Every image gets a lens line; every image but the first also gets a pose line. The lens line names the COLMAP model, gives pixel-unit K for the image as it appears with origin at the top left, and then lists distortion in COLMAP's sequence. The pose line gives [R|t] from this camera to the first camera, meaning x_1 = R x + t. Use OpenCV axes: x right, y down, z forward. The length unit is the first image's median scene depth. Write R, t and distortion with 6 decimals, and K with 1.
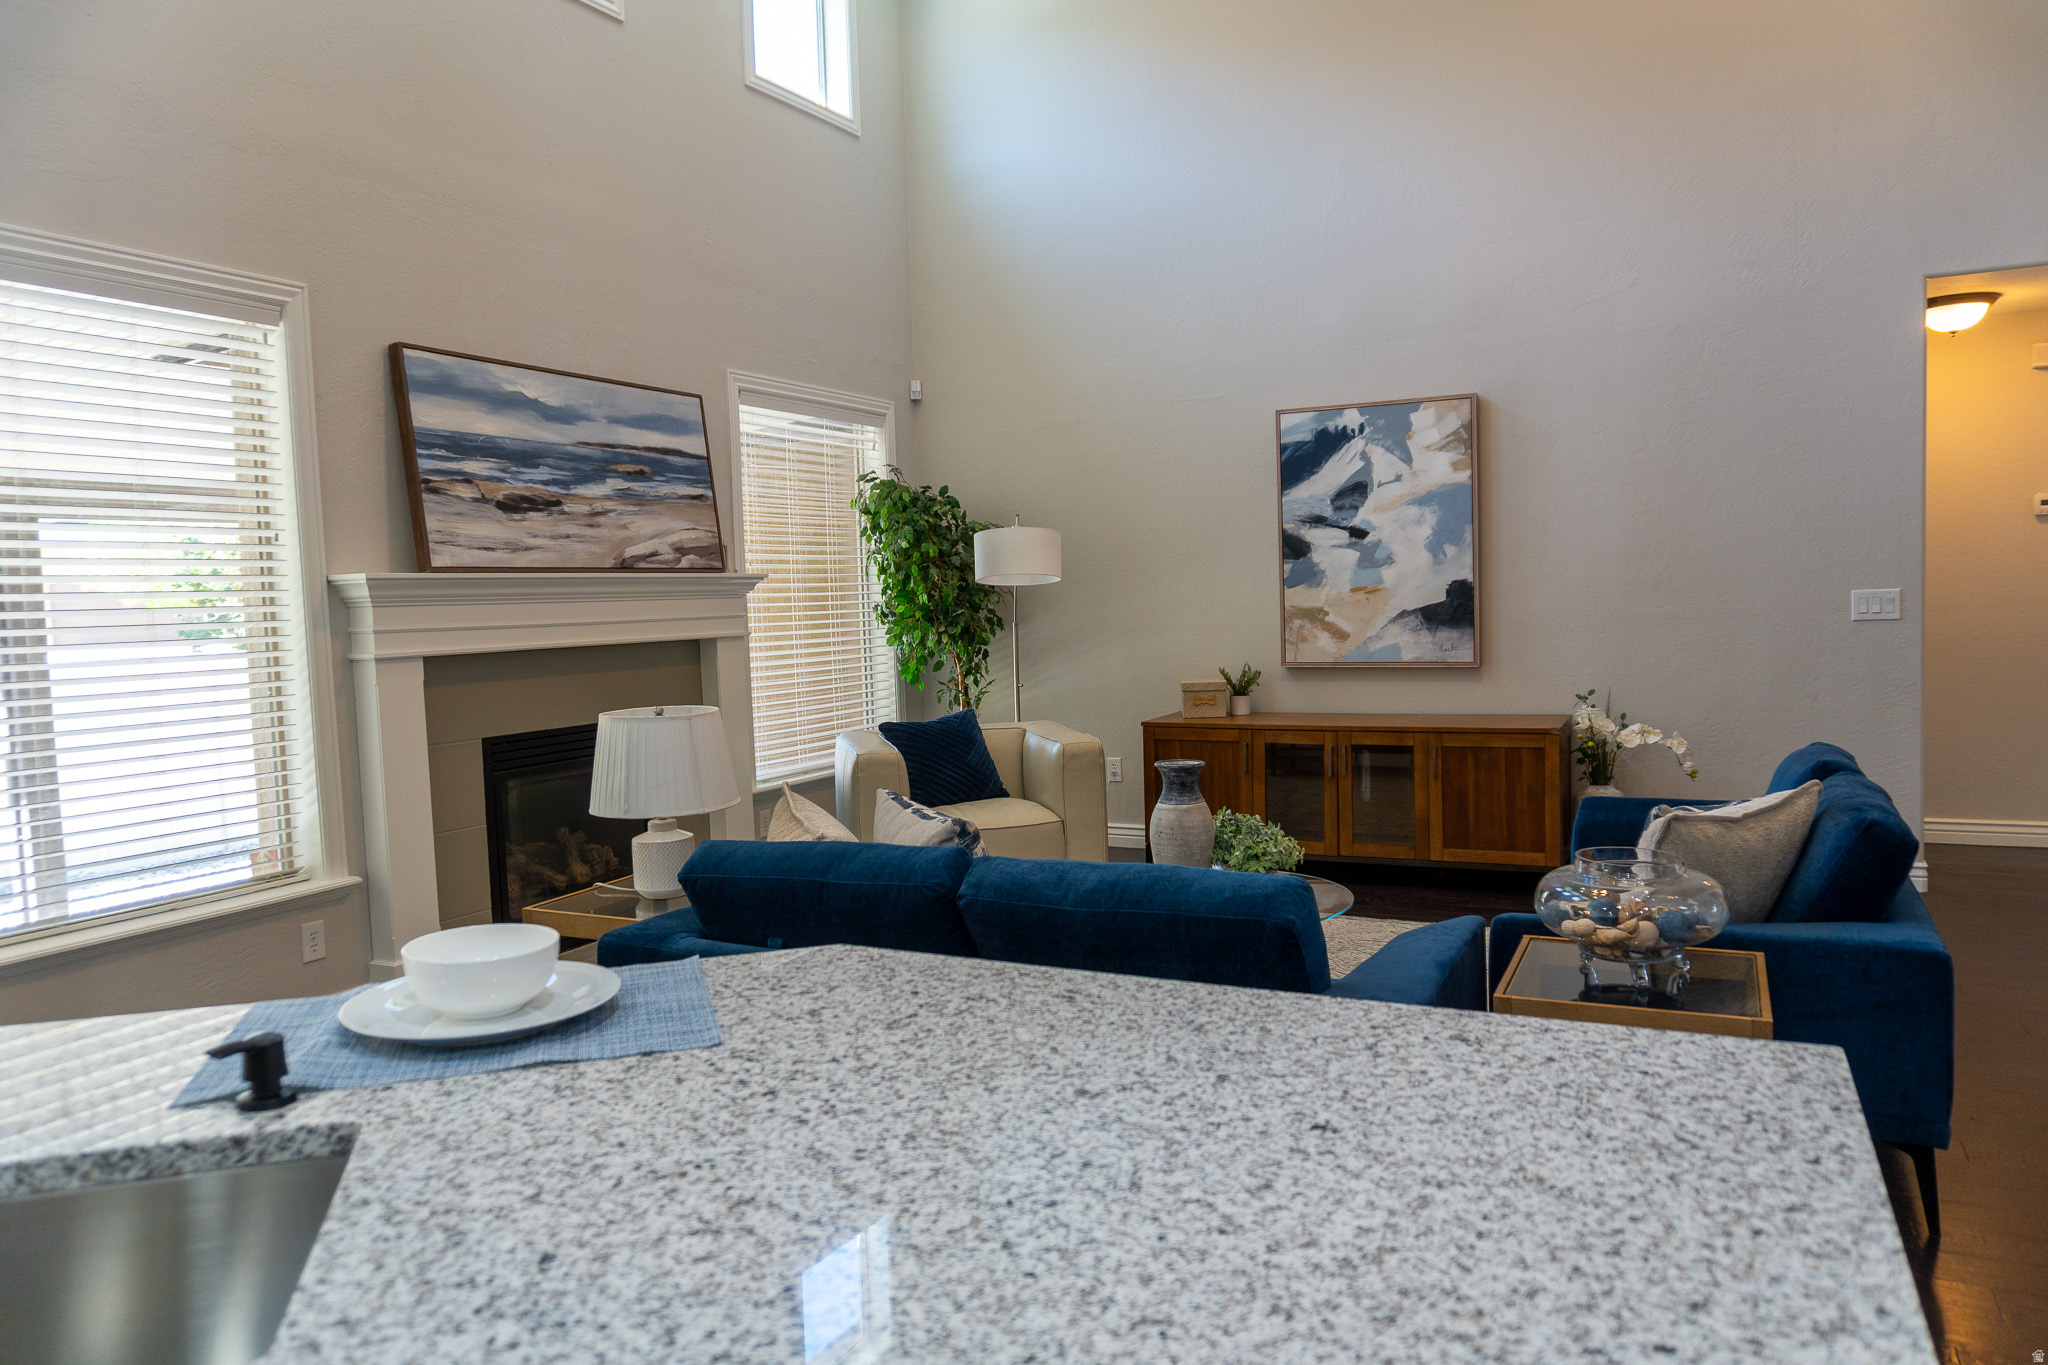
lens RADIAL K [[1371.7, 0, 1034.6], [0, 1371.7, 689.3], [0, 0, 1]] dist [-0.020356, -0.003453]
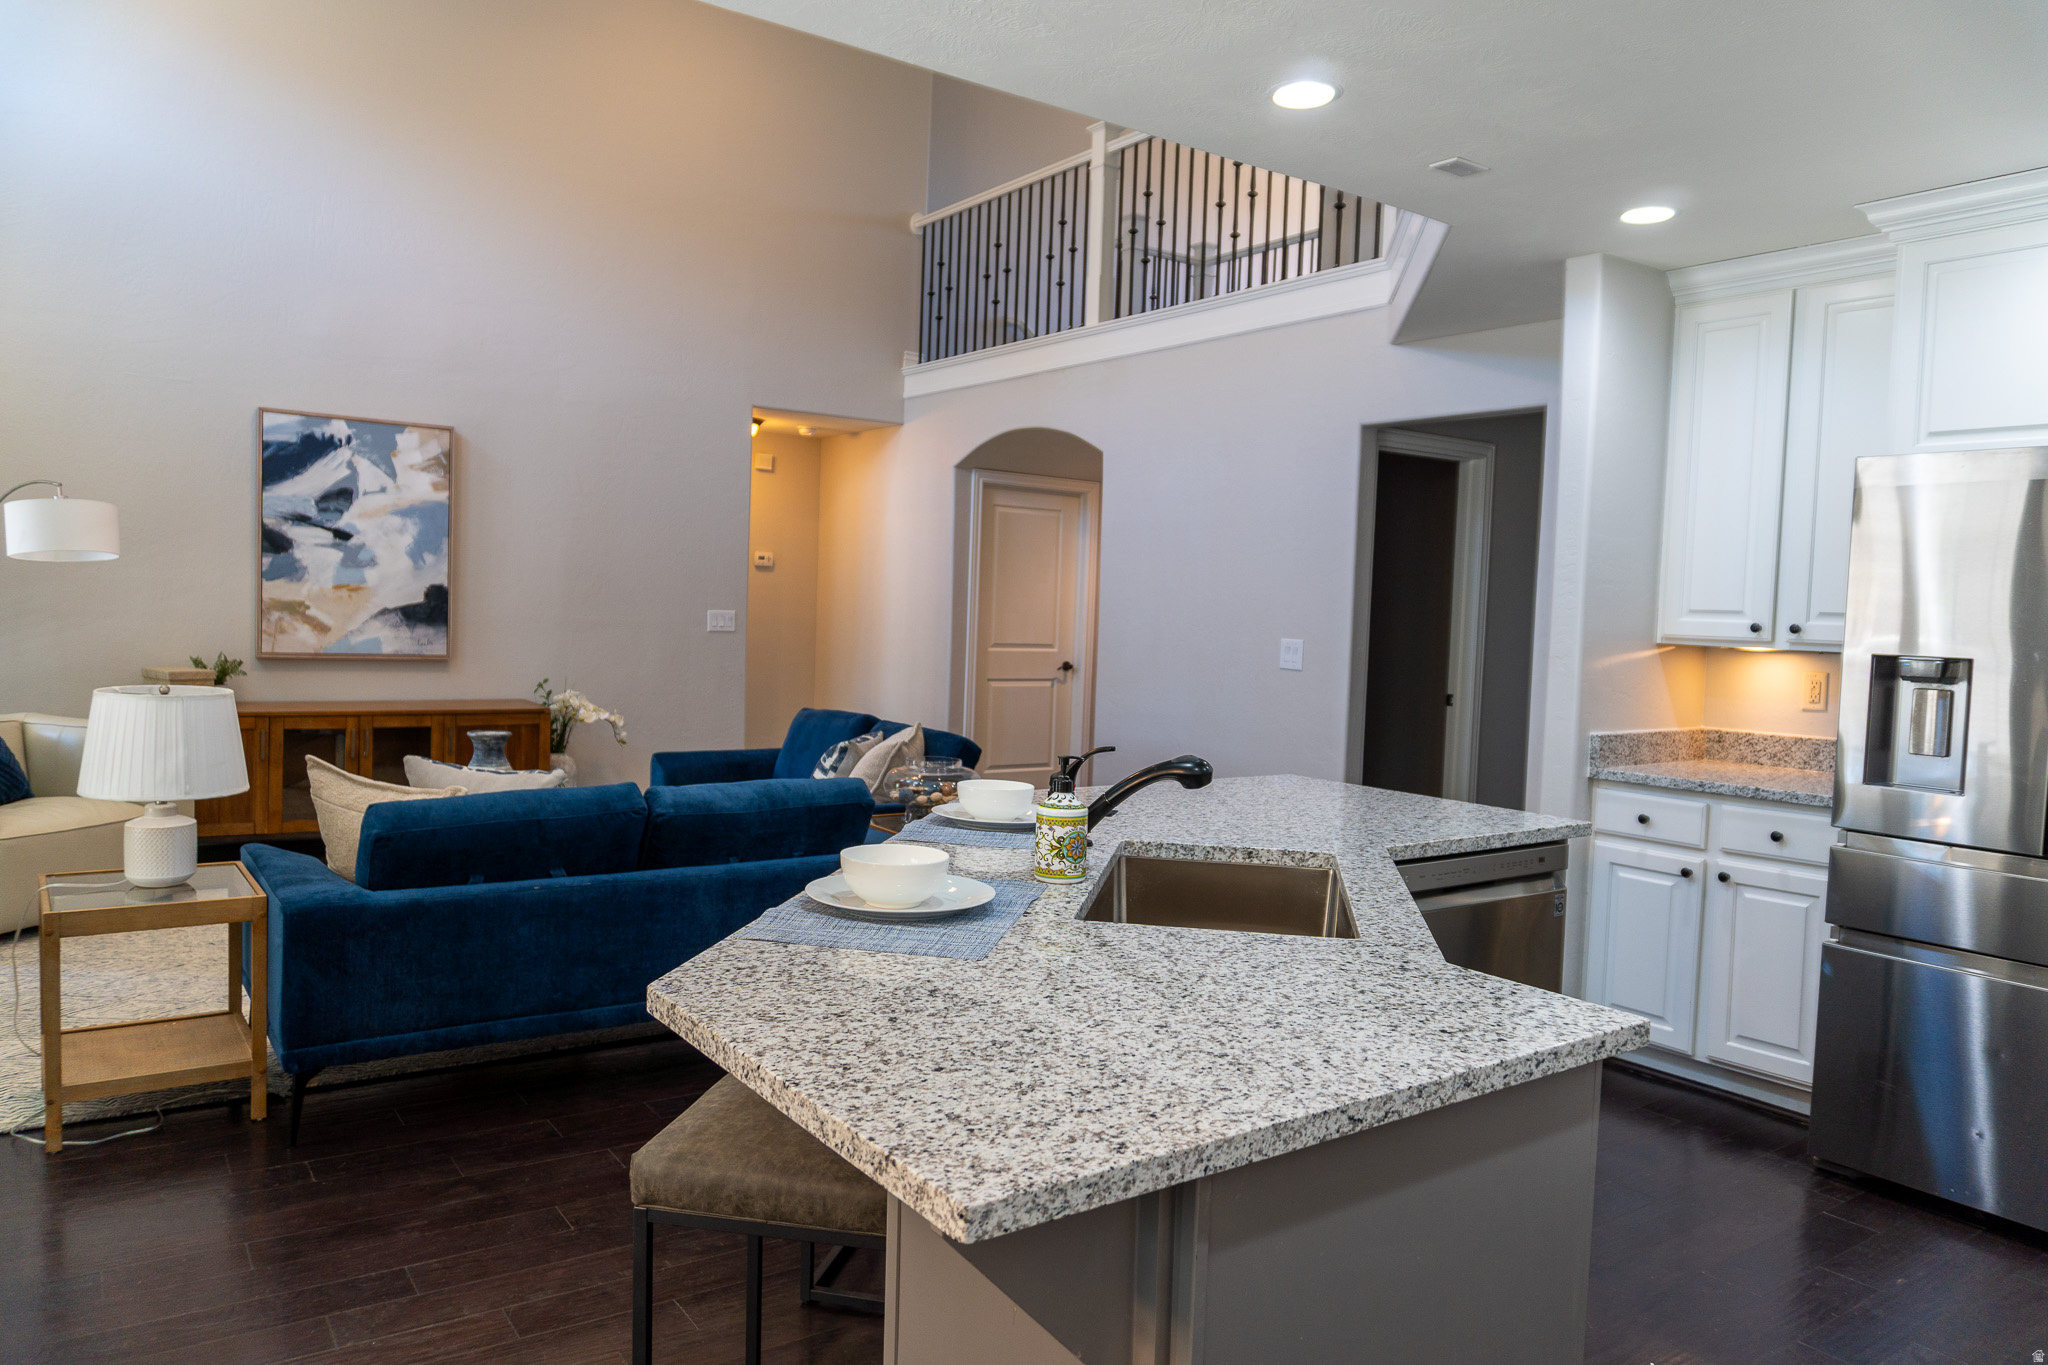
lens RADIAL K [[1371.7, 0, 1022.2], [0, 1371.7, 694.8], [0, 0, 1]] dist [-0.020356, -0.003453]
pose [[0.471226, -0.007480, 0.881981, -0.478984], [0.006591, 0.999966, 0.004959, 0.011244], [-0.881988, 0.003477, 0.471259, 0.014048]]
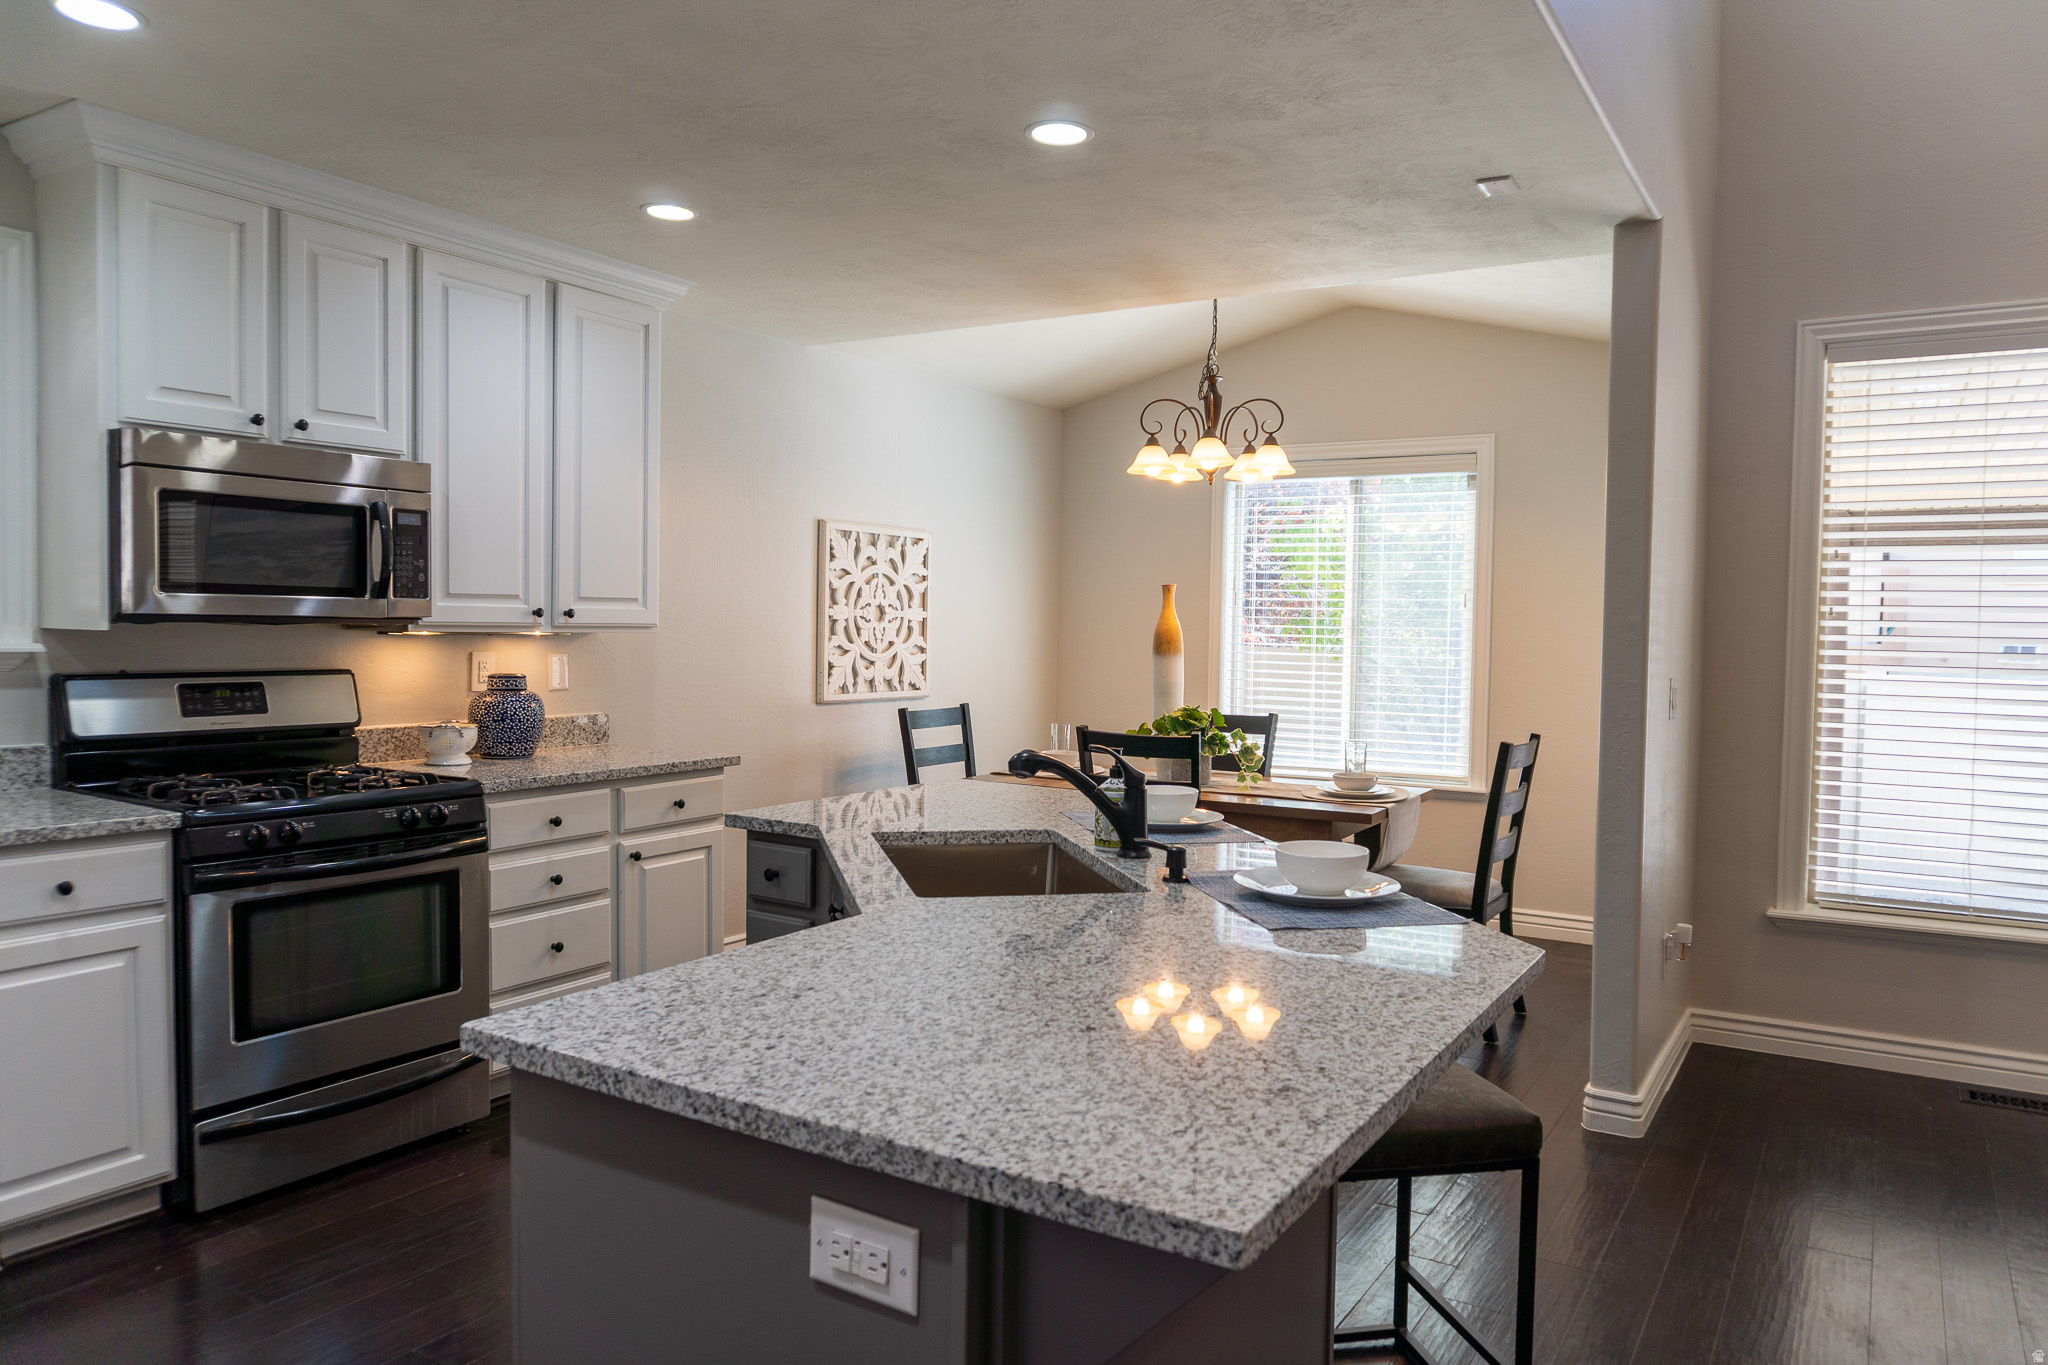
lens RADIAL K [[1371.7, 0, 1020.3], [0, 1371.7, 681.9], [0, 0, 1]] dist [-0.020356, -0.003453]
pose [[-0.101438, 0.068694, -0.992467, 0.278935], [-0.082890, 0.993561, 0.077241, -0.024122], [0.991383, 0.090101, -0.095091, 0.180519]]
